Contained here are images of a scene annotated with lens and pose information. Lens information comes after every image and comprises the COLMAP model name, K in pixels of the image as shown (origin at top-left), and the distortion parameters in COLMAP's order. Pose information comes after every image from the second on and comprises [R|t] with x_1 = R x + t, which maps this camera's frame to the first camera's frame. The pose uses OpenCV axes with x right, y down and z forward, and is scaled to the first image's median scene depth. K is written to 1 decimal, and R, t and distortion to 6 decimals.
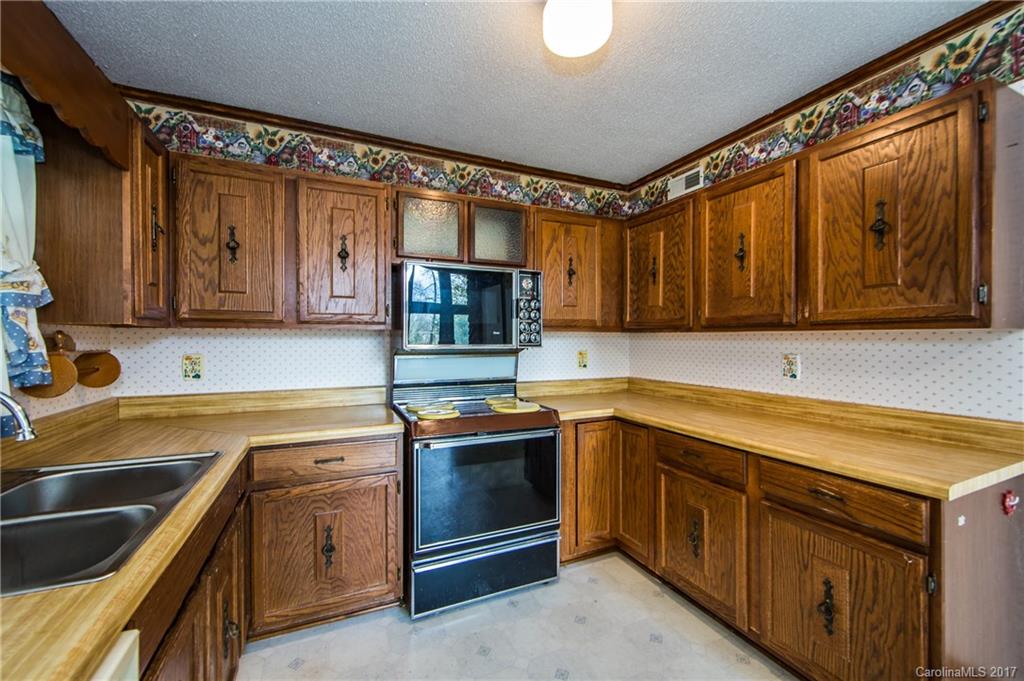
lens RADIAL K [[407.7, 0, 518.1], [0, 407.7, 340.0], [0, 0, 1]] dist [-0.001562, 0.000086]
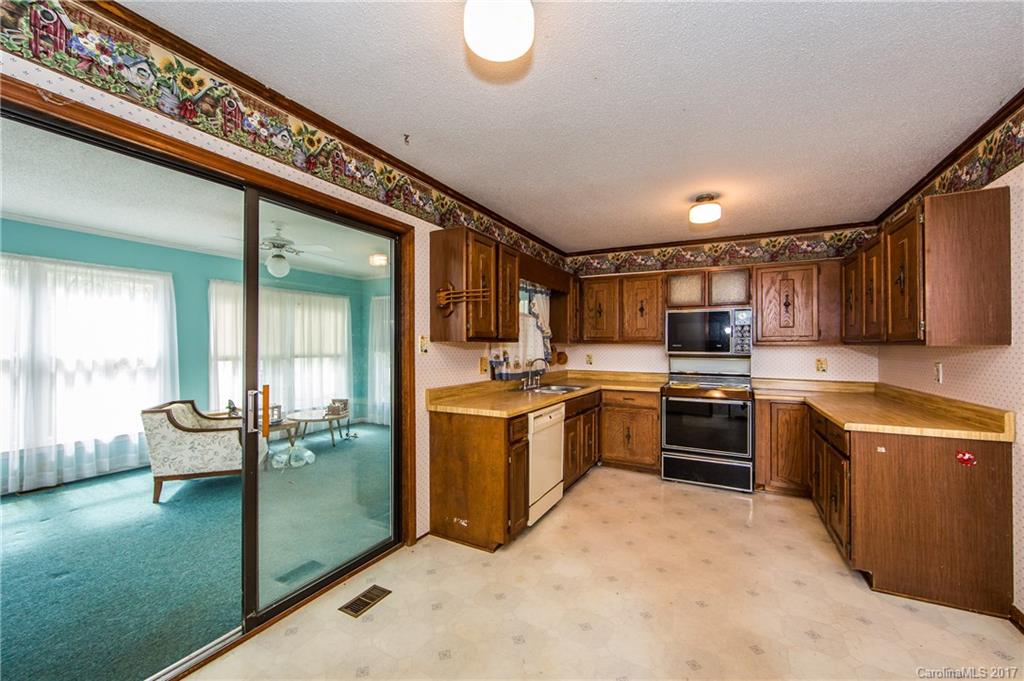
lens RADIAL K [[407.7, 0, 516.8], [0, 407.7, 343.6], [0, 0, 1]] dist [-0.001562, 0.000086]
pose [[0.603411, -0.001058, -0.797430, 0.899686], [-0.006455, 0.999960, -0.006211, -0.010529], [0.797404, 0.008896, 0.603380, -0.834115]]
